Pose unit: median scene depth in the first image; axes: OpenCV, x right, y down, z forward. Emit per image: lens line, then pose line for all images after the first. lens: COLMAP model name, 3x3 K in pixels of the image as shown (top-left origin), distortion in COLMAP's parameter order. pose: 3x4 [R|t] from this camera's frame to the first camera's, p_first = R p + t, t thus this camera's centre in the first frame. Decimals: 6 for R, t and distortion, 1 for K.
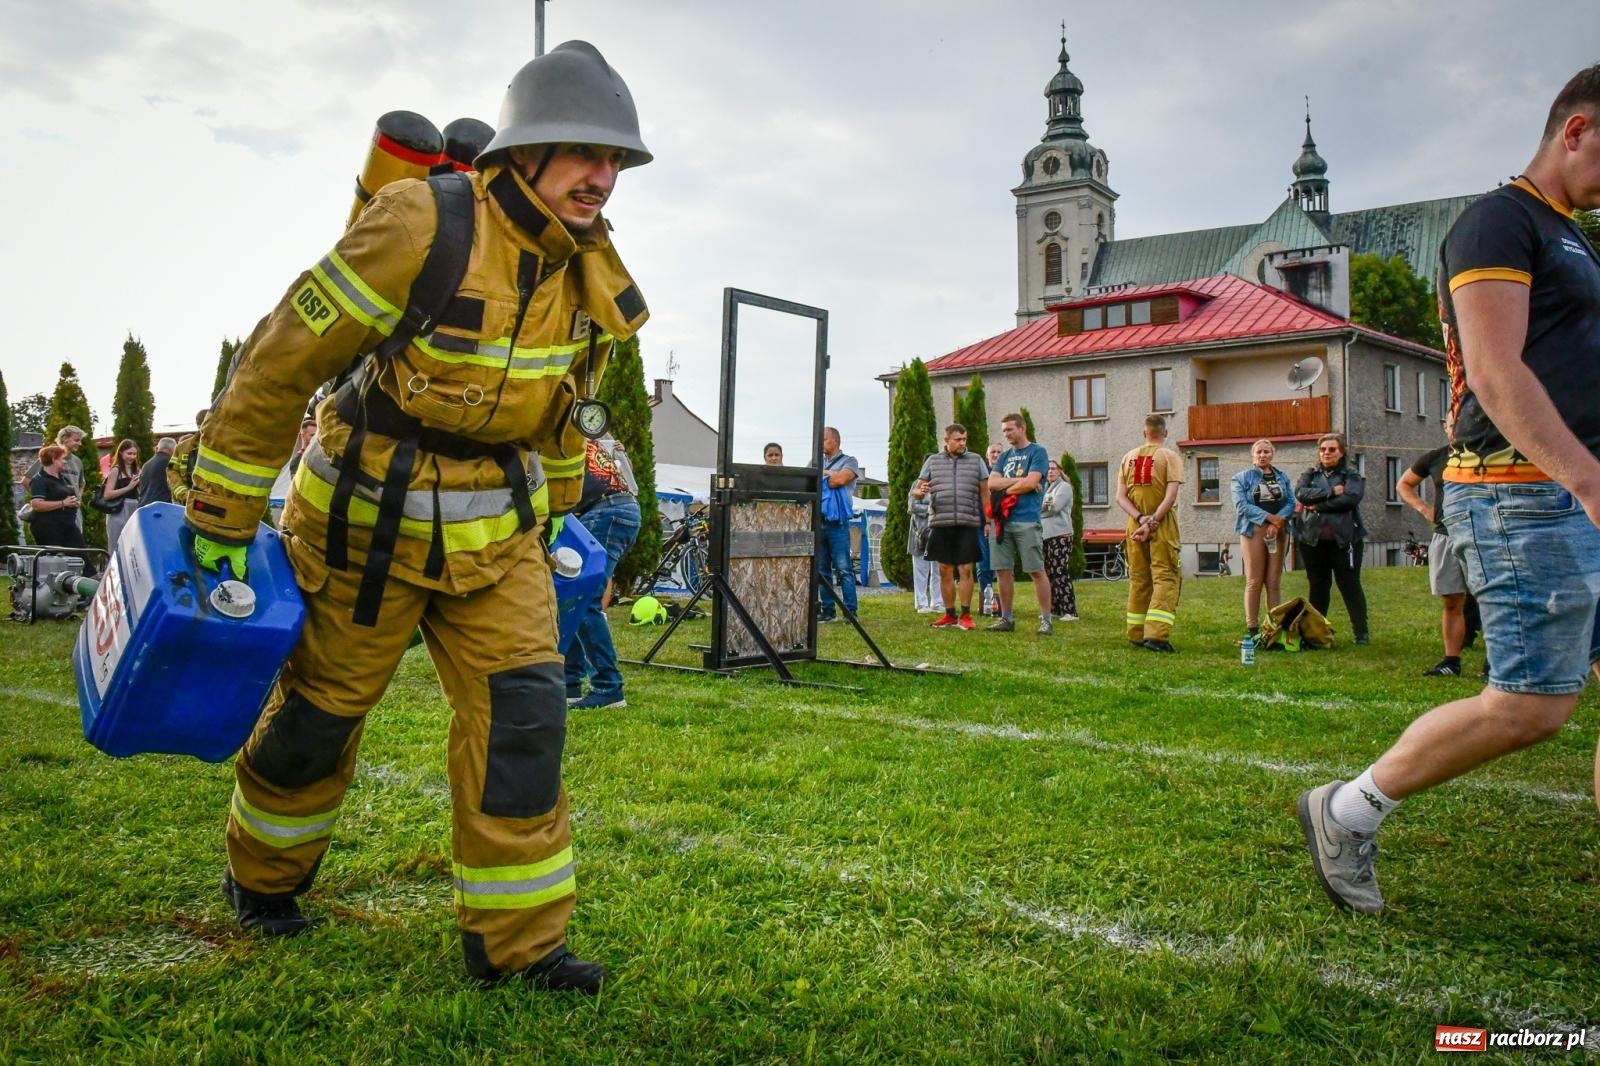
lens RADIAL K [[1220.4, 0, 779.9], [0, 1220.4, 503.0], [0, 0, 1]] dist [-0.032579, 0.006257]
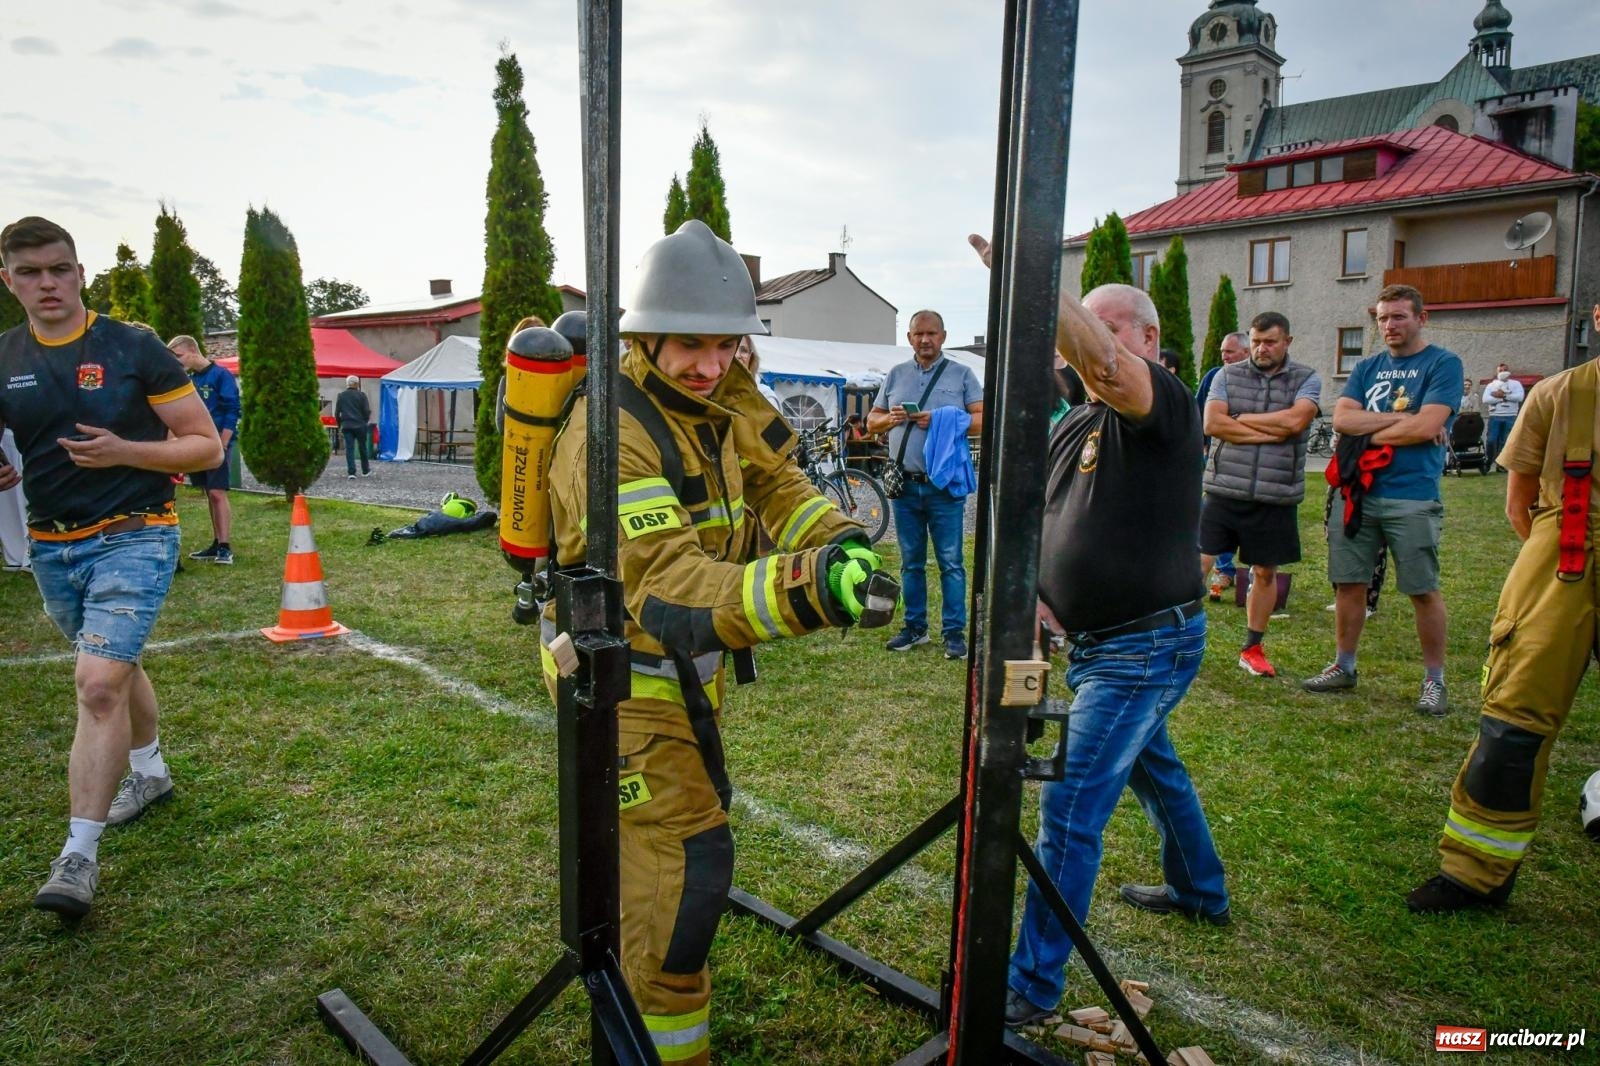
lens RADIAL K [[1037.3, 0, 777.6], [0, 1037.3, 532.1], [0, 0, 1]] dist [-0.033703, 0.000964]
pose [[0.987143, 0.014775, -0.159154, 0.002295], [0.010750, 0.987326, 0.158339, -0.008645], [0.159476, -0.158014, 0.974474, 0.110962]]
